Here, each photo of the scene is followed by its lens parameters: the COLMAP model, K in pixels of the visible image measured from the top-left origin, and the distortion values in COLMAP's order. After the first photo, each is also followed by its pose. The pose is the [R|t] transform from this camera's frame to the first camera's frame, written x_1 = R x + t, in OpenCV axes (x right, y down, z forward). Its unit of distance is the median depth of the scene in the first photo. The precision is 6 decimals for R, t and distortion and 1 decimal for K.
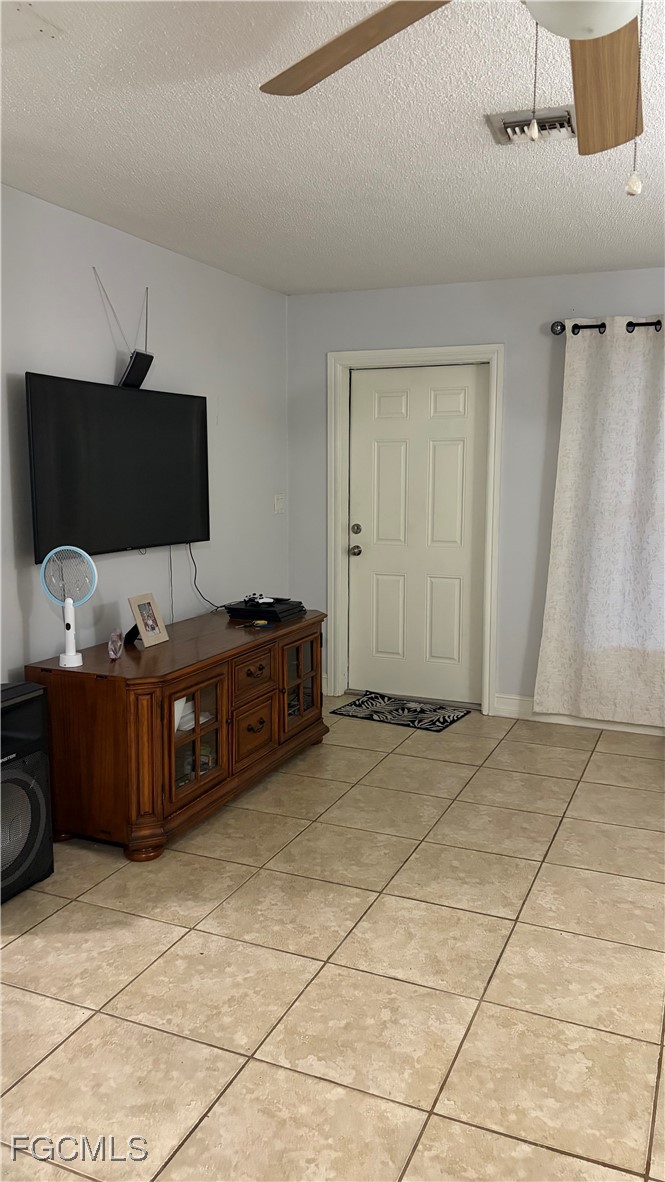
lens RADIAL K [[907.6, 0, 332.4], [0, 907.6, 590.4], [0, 0, 1]] dist [0.039345, -0.004086]
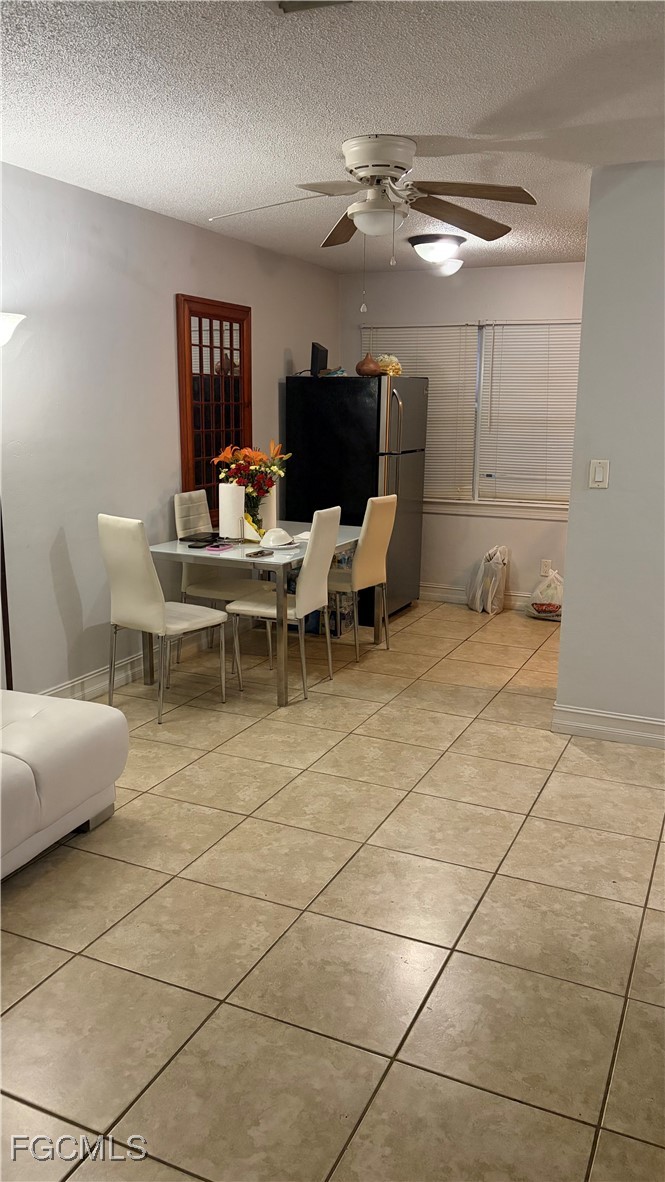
lens RADIAL K [[907.6, 0, 332.6], [0, 907.6, 591.4], [0, 0, 1]] dist [0.039345, -0.004086]
pose [[-0.999547, -0.021807, 0.020728, 0.175480], [-0.013477, 0.940491, 0.339552, -0.288042], [-0.026899, 0.339119, -0.940359, 1.936602]]
